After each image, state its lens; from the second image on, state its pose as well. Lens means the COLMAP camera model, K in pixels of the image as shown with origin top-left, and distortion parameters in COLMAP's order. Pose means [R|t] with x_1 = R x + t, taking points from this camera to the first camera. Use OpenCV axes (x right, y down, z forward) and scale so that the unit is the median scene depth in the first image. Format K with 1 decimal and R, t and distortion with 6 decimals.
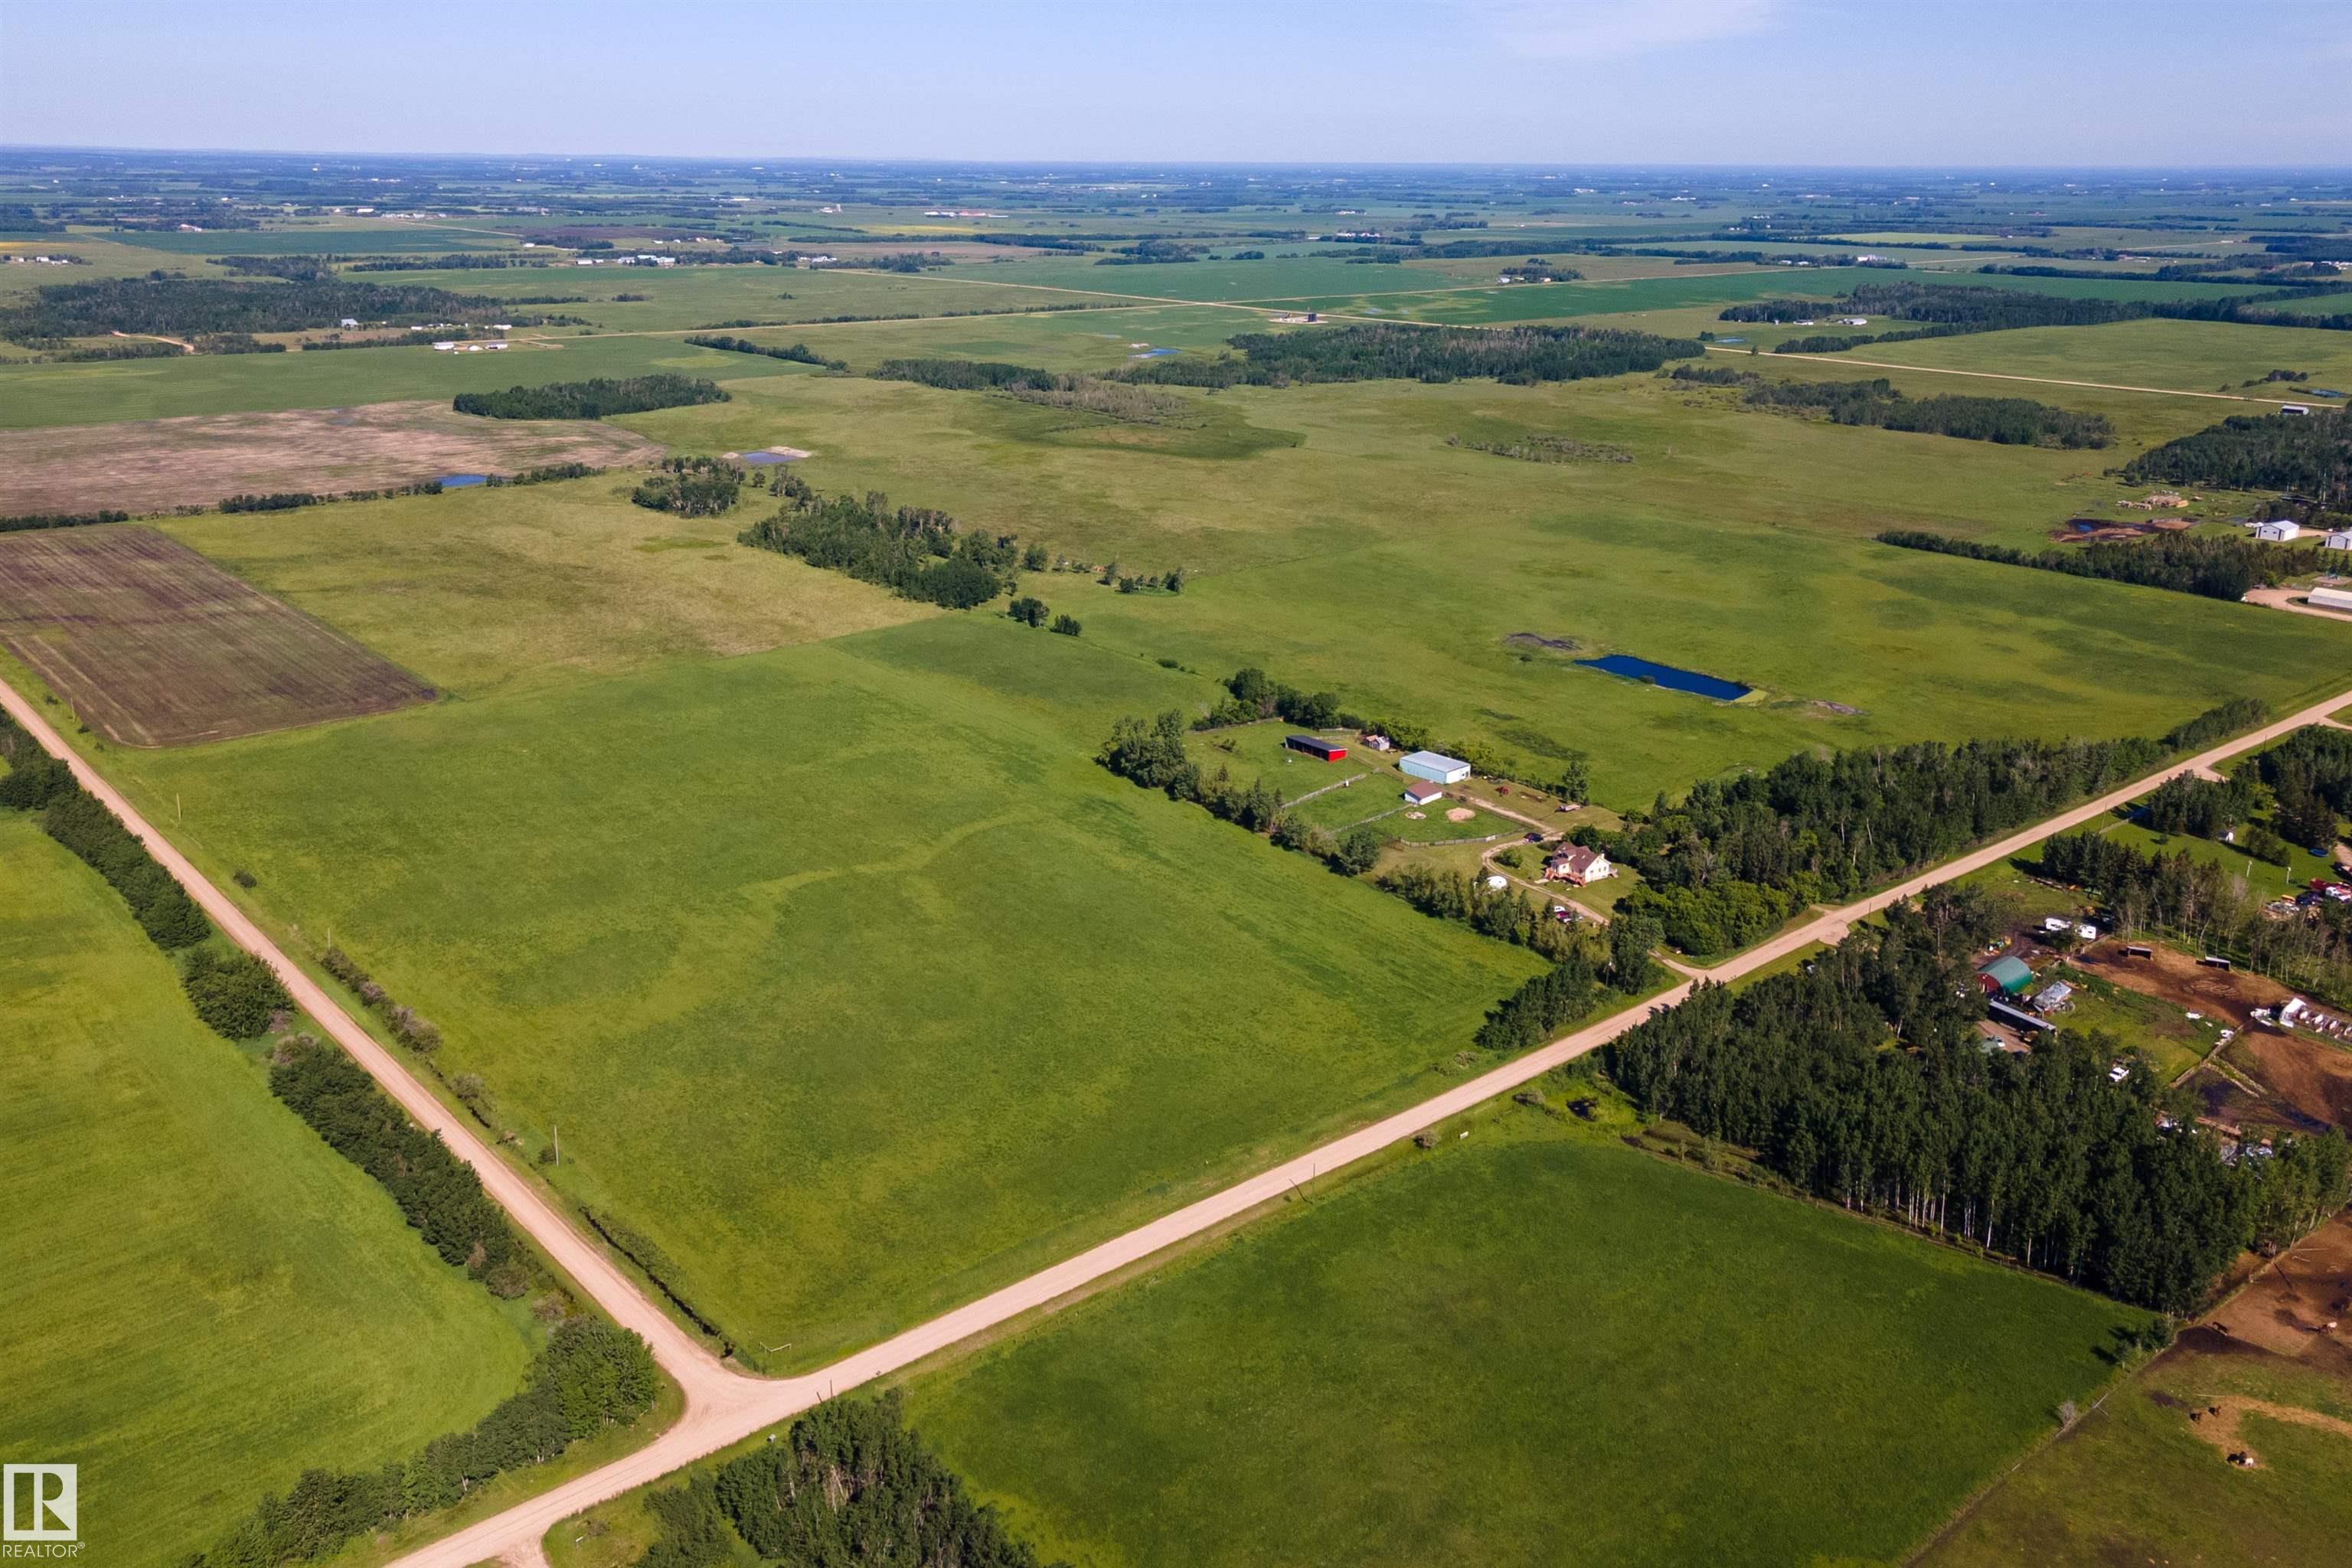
lens RADIAL K [[1921.4, 0, 1106.4], [0, 1921.4, 619.1], [0, 0, 1]] dist [0.035543, 0.005154]
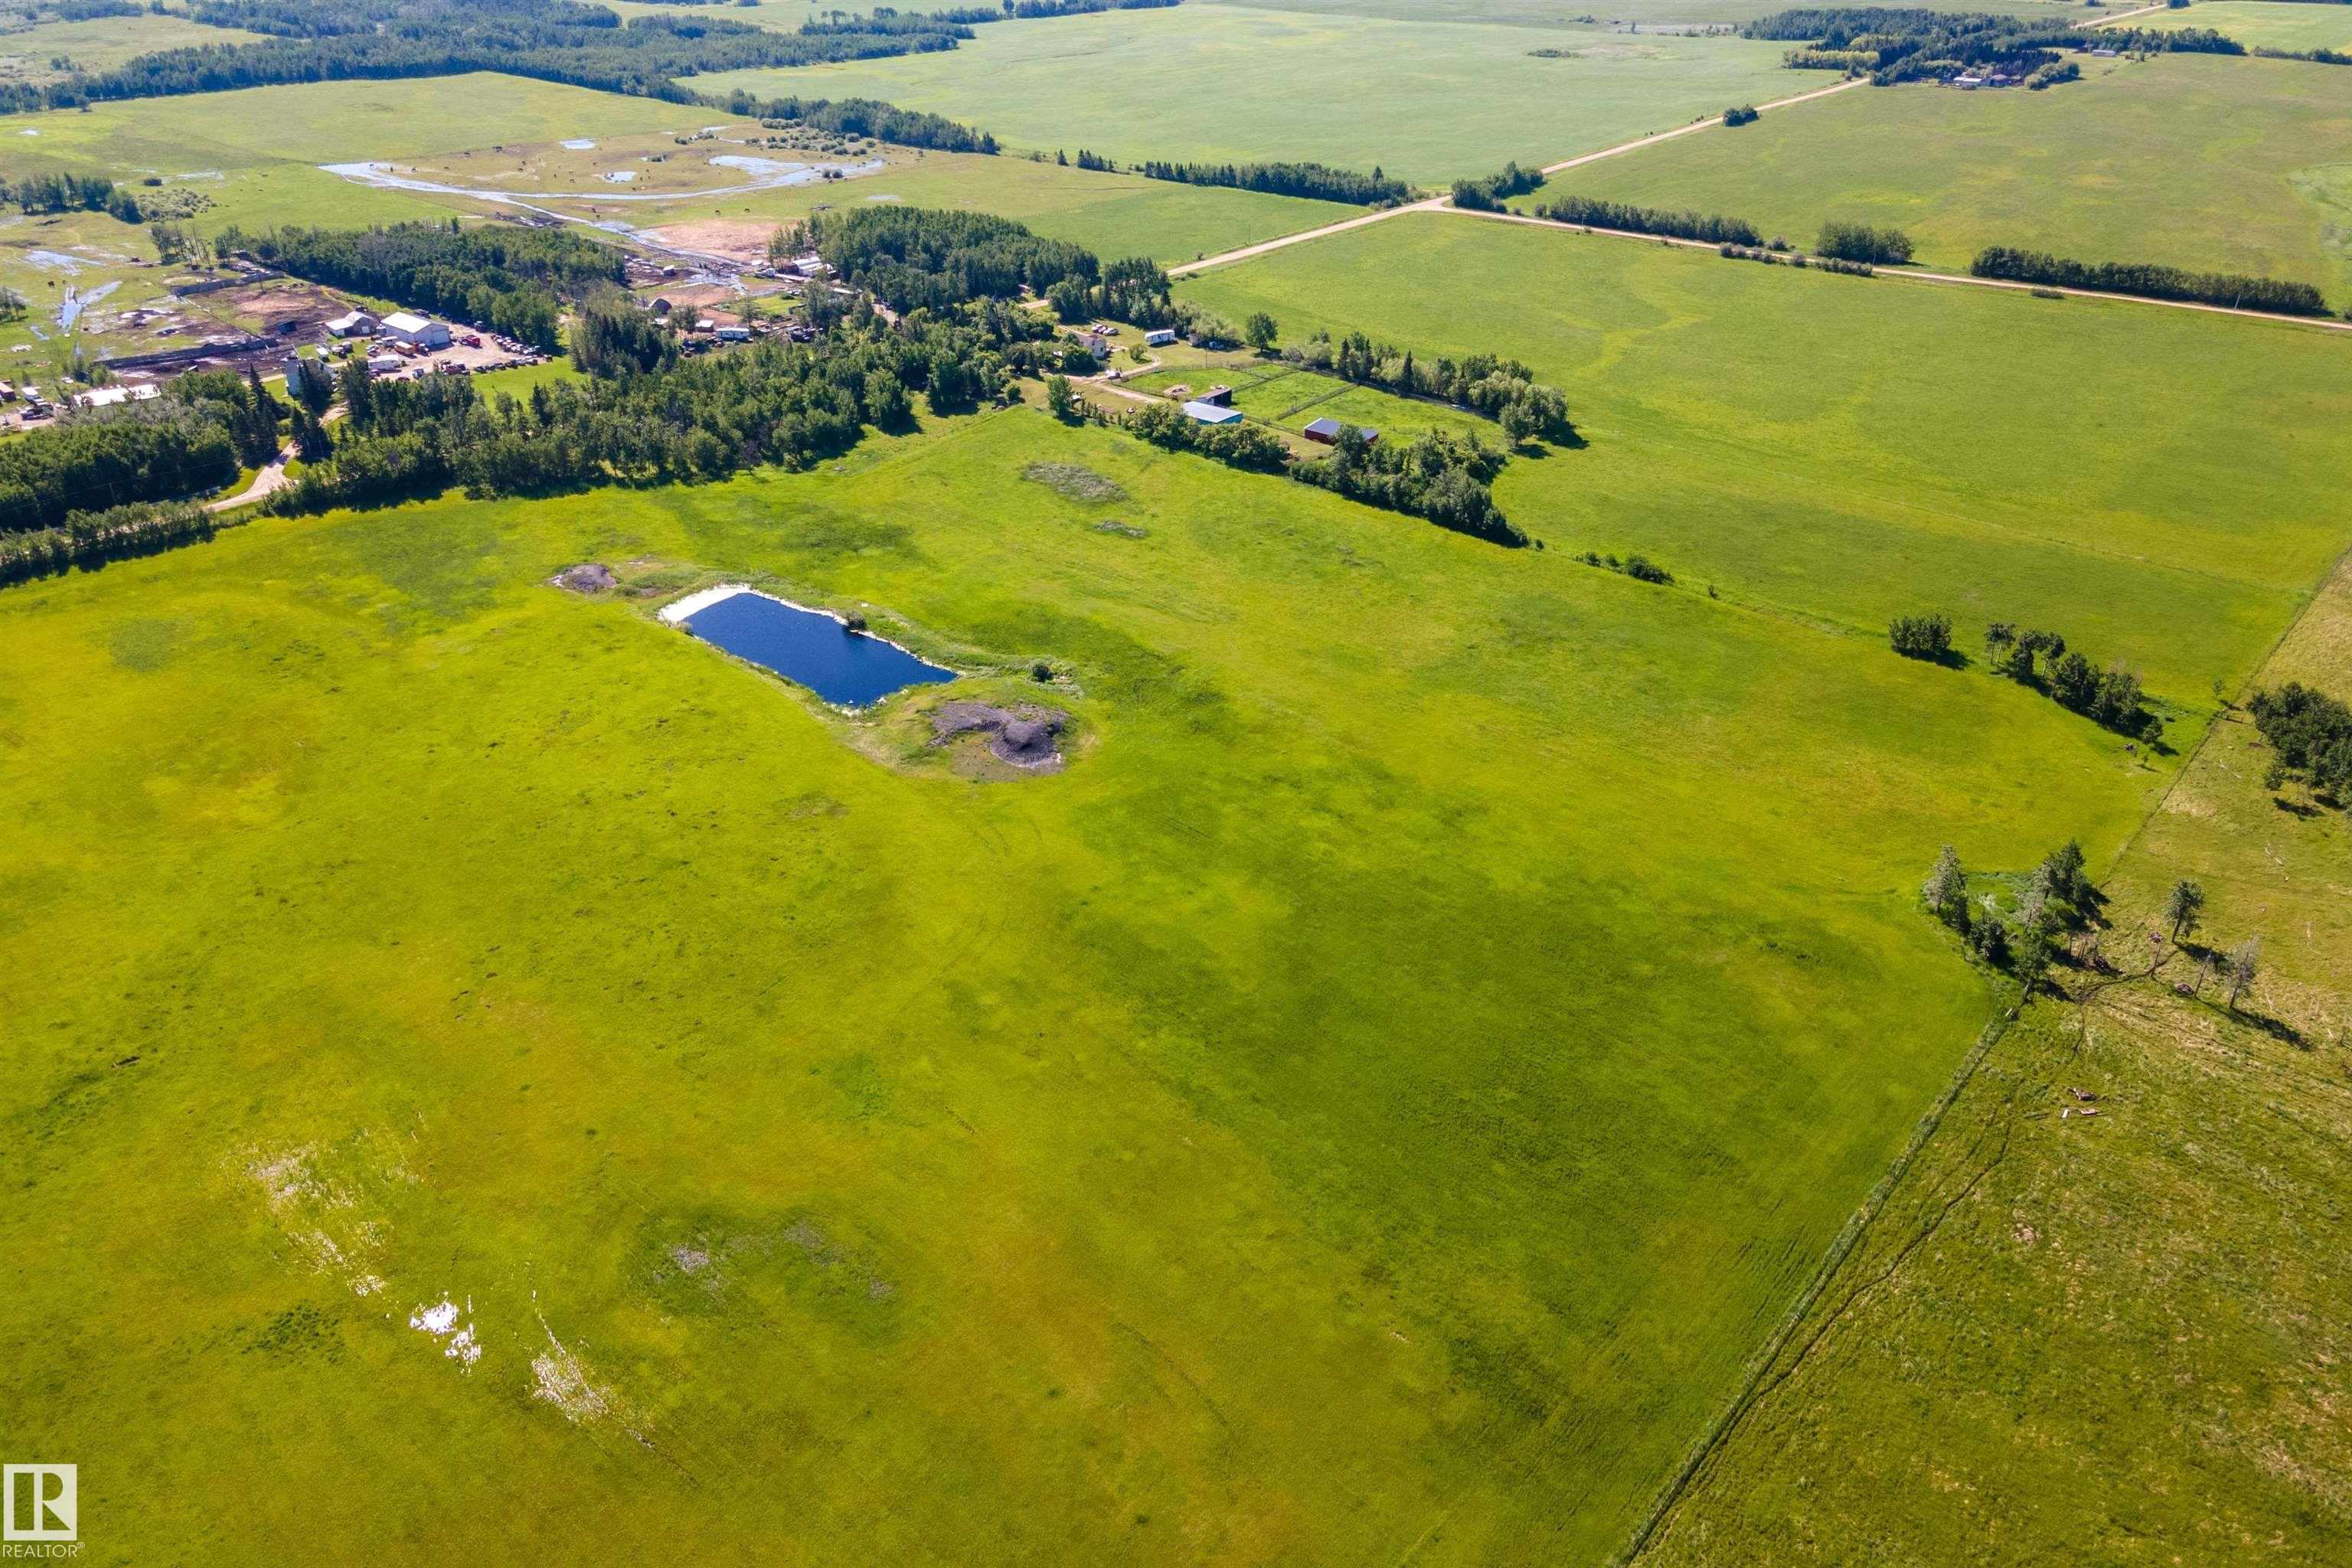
lens RADIAL K [[1706.0, 0, 1161.8], [0, 1706.0, 780.9], [0, 0, 1]] dist [0.028809, 0.029020]
pose [[-0.987645, 0.062775, -0.143585, 0.314439], [-0.050293, 0.740815, 0.669824, -0.333213], [0.148418, 0.668770, -0.728505, 1.681979]]
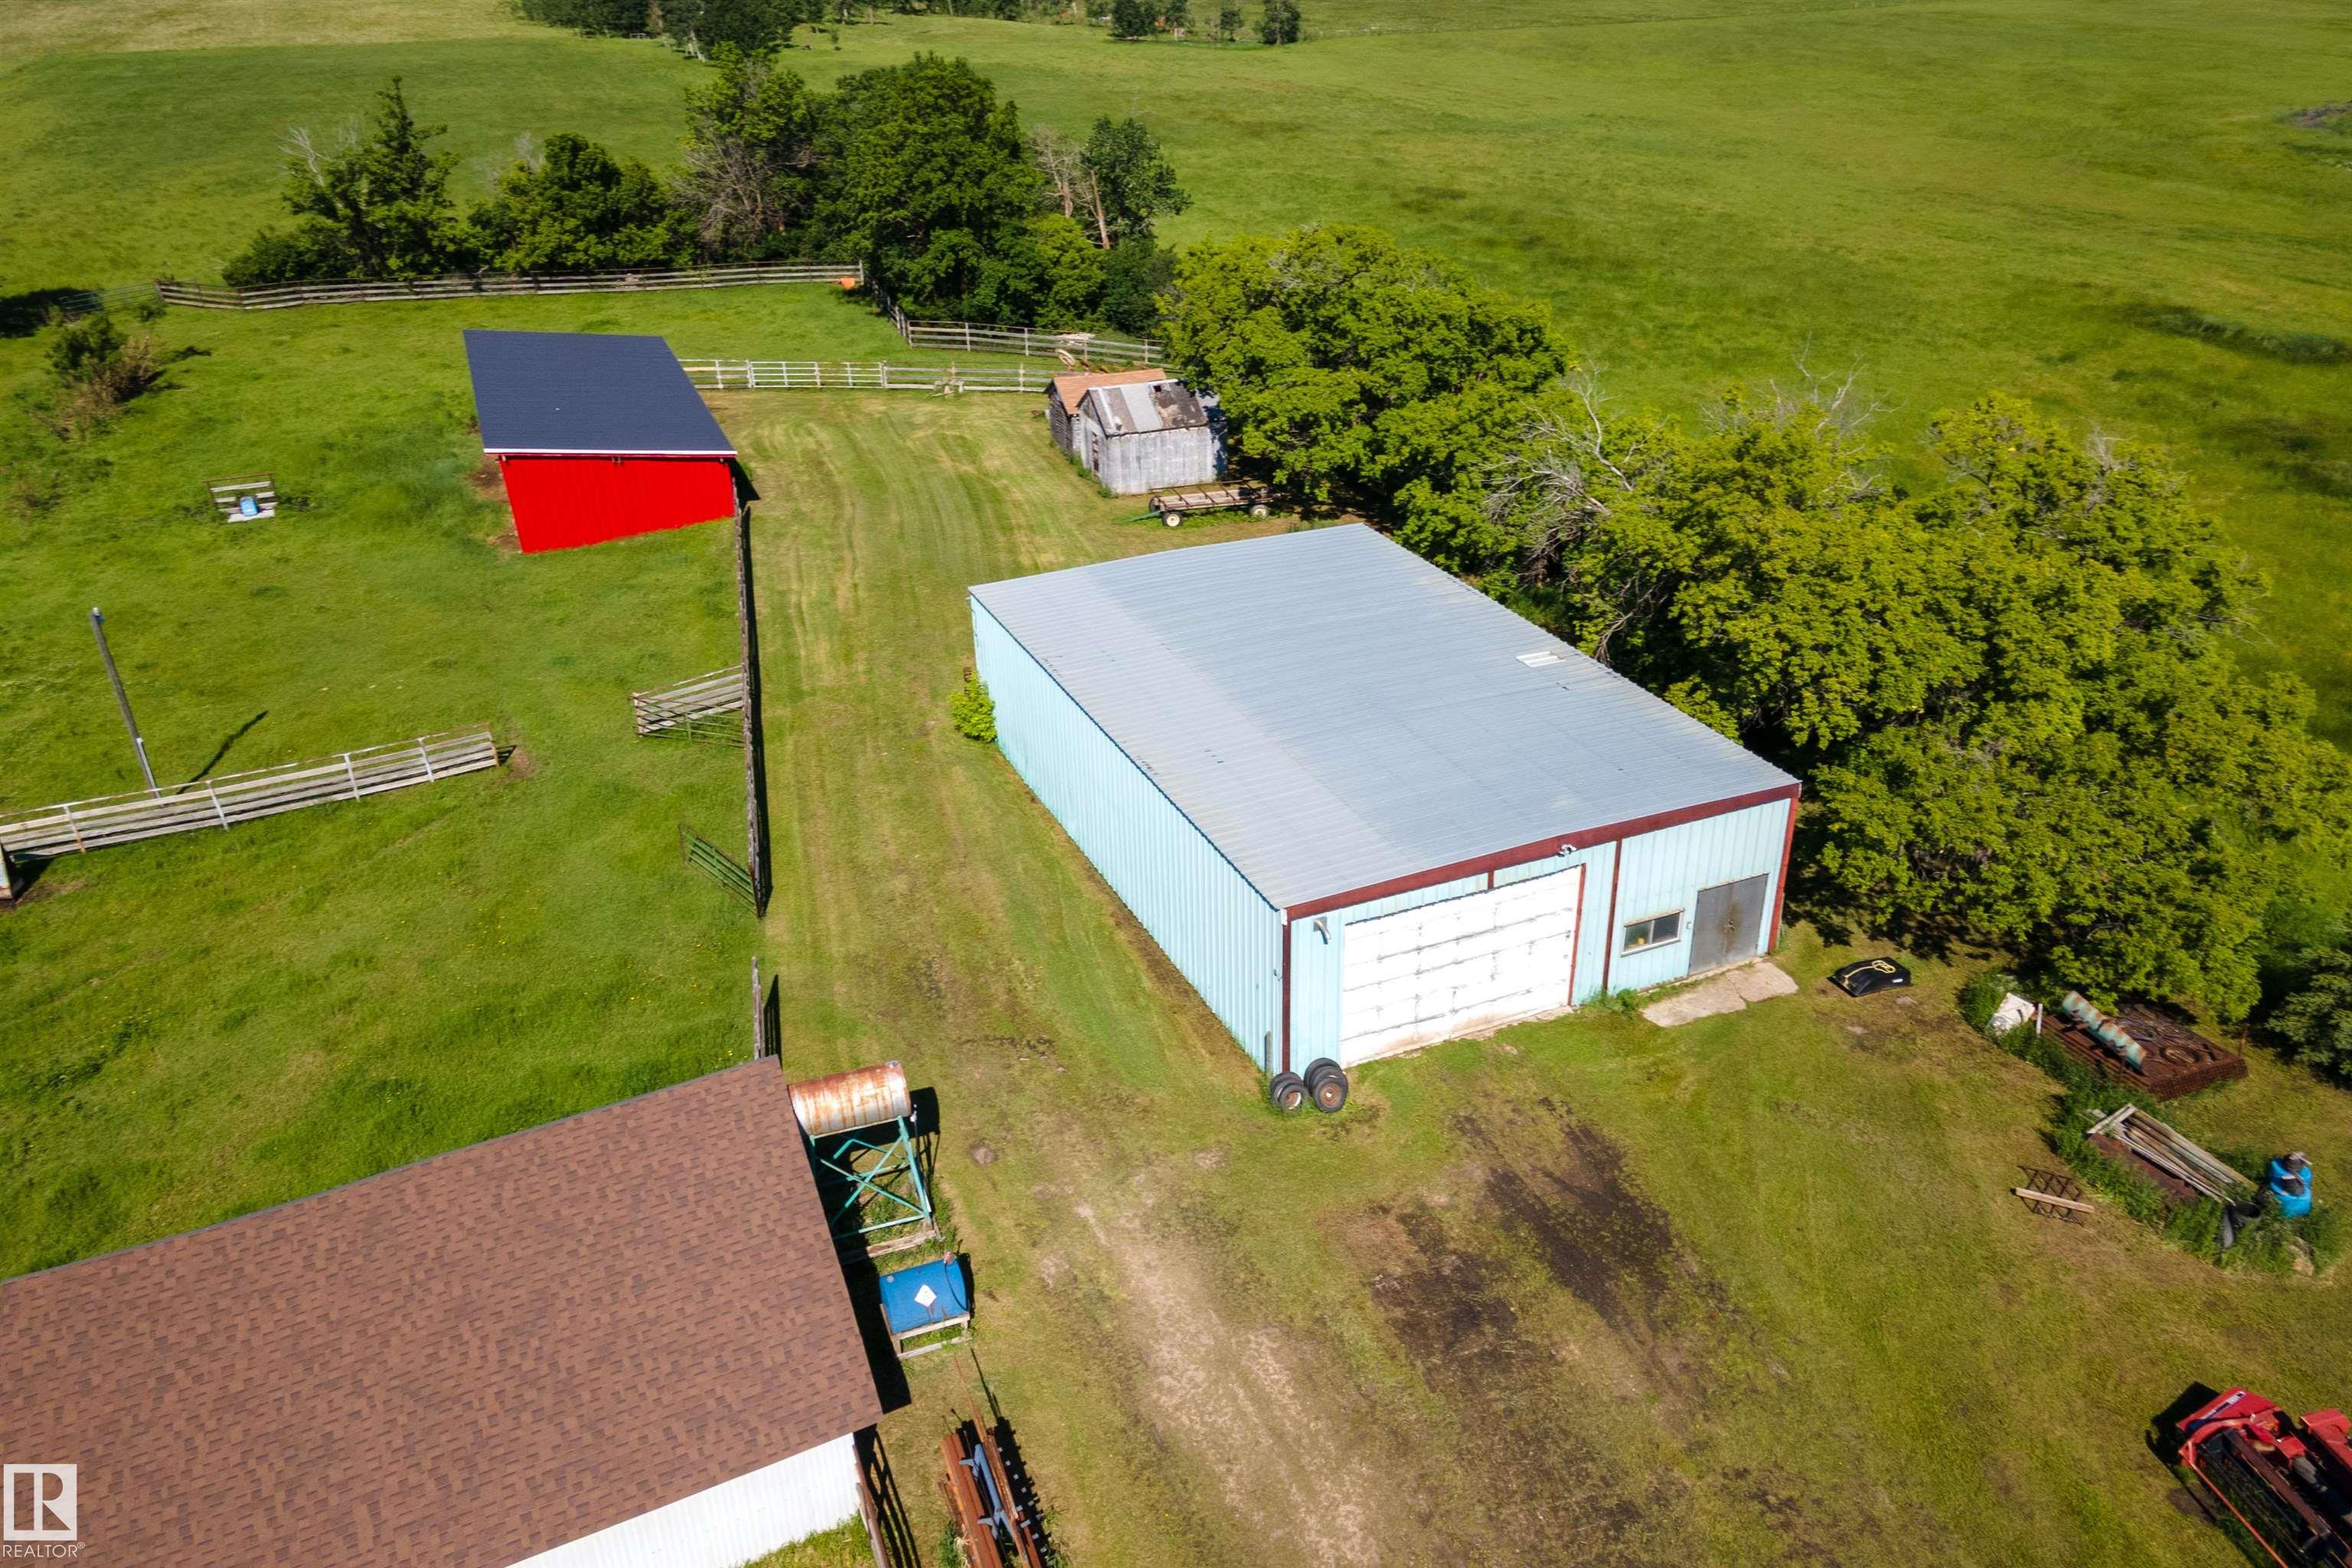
lens RADIAL K [[1706.0, 0, 1158.1], [0, 1706.0, 770.1], [0, 0, 1]] dist [0.028809, 0.029020]
pose [[0.949751, 0.126333, -0.286378, 0.182060], [-0.056366, 0.969003, 0.240531, 0.060976], [0.307888, -0.212303, 0.927433, 0.922629]]
